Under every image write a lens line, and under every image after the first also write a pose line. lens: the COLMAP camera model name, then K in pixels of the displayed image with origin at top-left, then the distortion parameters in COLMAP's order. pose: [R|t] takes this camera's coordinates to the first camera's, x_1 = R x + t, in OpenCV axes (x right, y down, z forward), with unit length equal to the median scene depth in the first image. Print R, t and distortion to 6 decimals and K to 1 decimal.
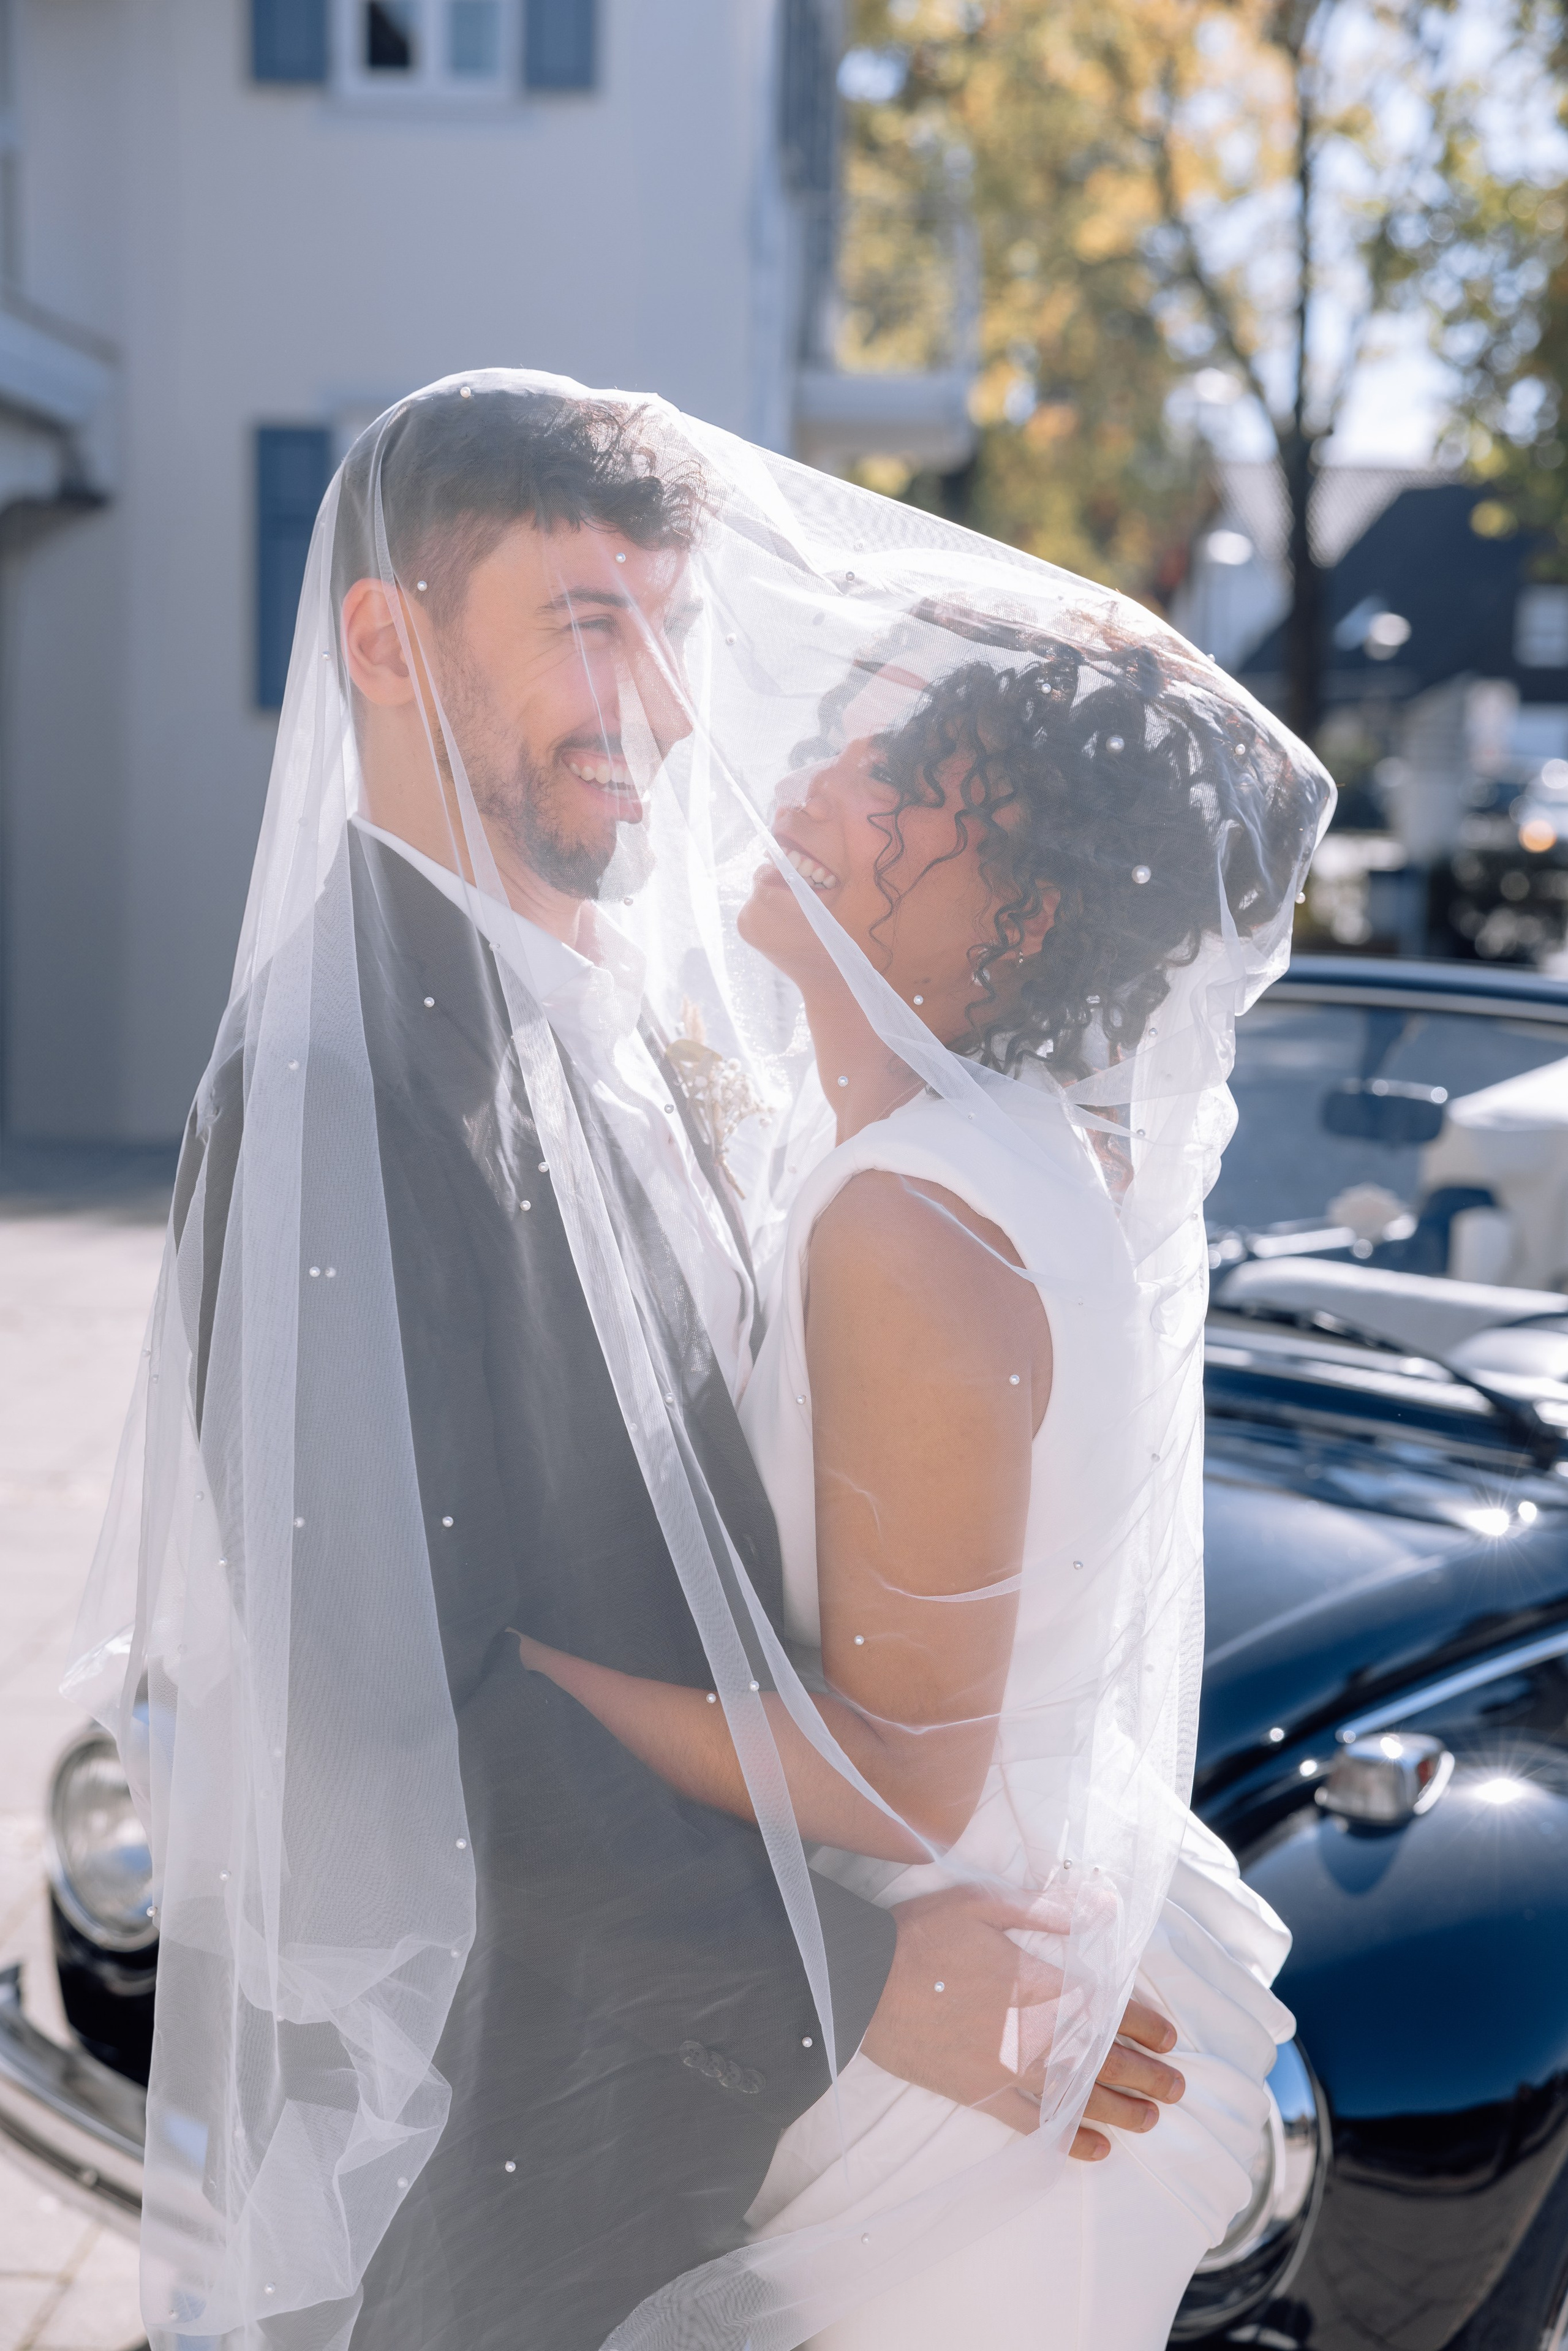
lens RADIAL K [[3958.6, 0, 784.0], [0, 3958.6, 1175.5], [0, 0, 1]] dist [0.019886, 0.025745]
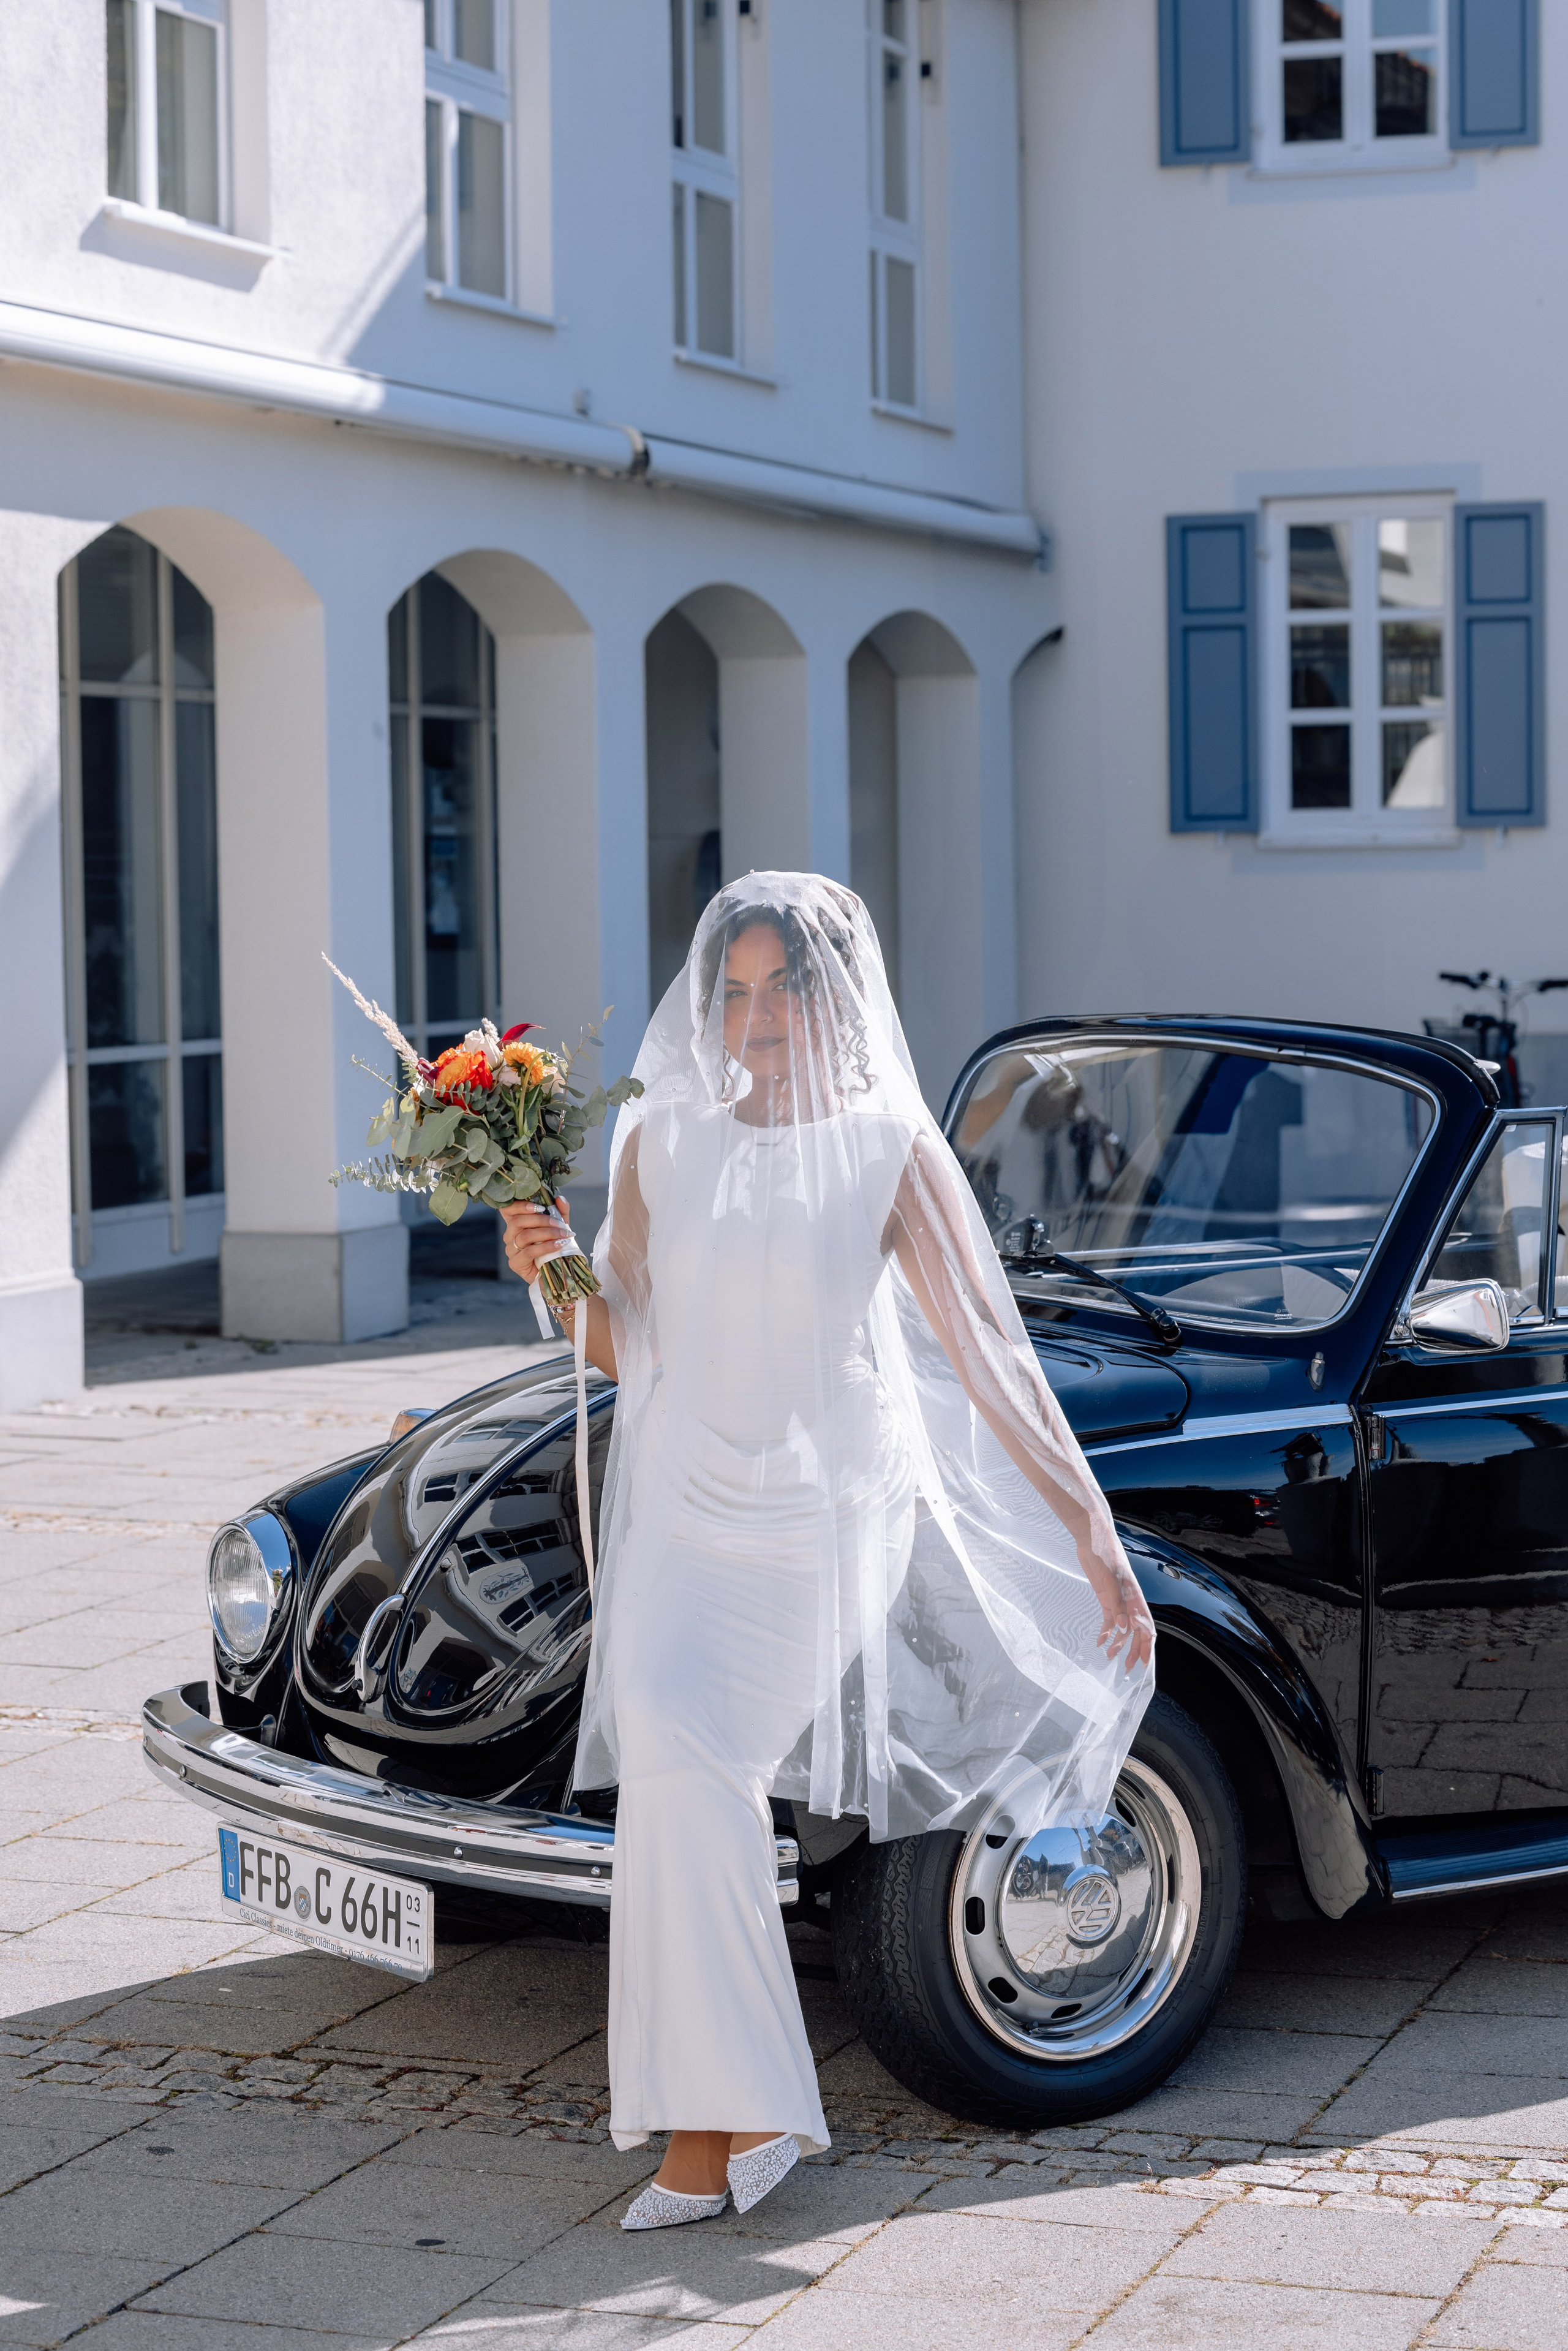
lens RADIAL K [[5140.5, 0, 784.0], [0, 5140.5, 1175.5], [0, 0, 1]] dist [-0.147173, 0.479610]
pose [[0.959886, -0.021220, -0.279587, 0.065243], [0.007868, 0.998778, -0.048794, 0.011414], [0.280281, 0.044637, 0.958880, -0.094931]]
